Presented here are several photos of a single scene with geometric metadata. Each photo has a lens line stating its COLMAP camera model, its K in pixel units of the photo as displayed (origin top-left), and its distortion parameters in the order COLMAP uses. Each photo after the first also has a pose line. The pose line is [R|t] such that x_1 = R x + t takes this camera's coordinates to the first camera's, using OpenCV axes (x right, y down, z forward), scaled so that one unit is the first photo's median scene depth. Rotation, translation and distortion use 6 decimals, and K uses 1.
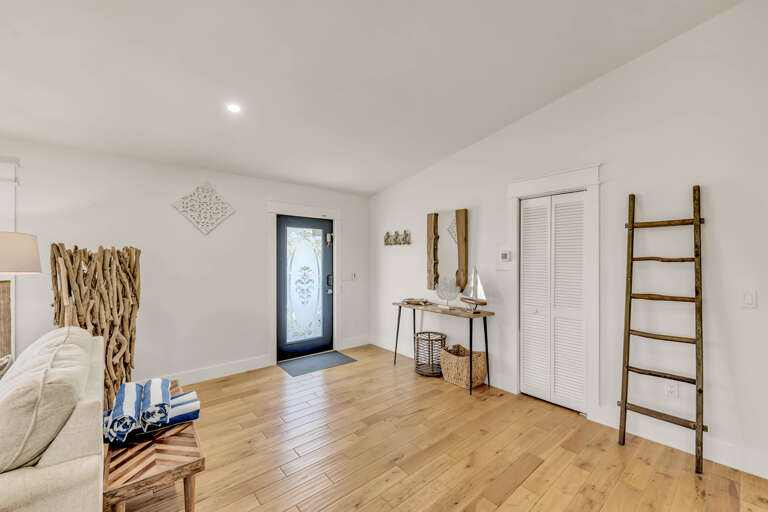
lens RADIAL K [[311.8, 0, 383.2], [0, 311.8, 258.3], [0, 0, 1]] dist [-0.003684, -0.000613]
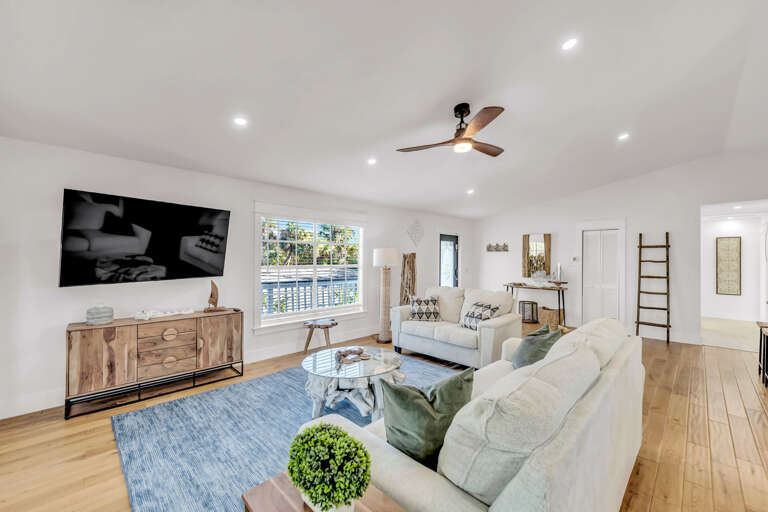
lens RADIAL K [[311.8, 0, 384.7], [0, 311.8, 257.0], [0, 0, 1]] dist [-0.003684, -0.000613]
pose [[0.996051, 0.004618, 0.088664, -1.197491], [-0.004454, 0.999988, -0.002049, -0.013181], [-0.088673, 0.001647, 0.996059, -1.047545]]
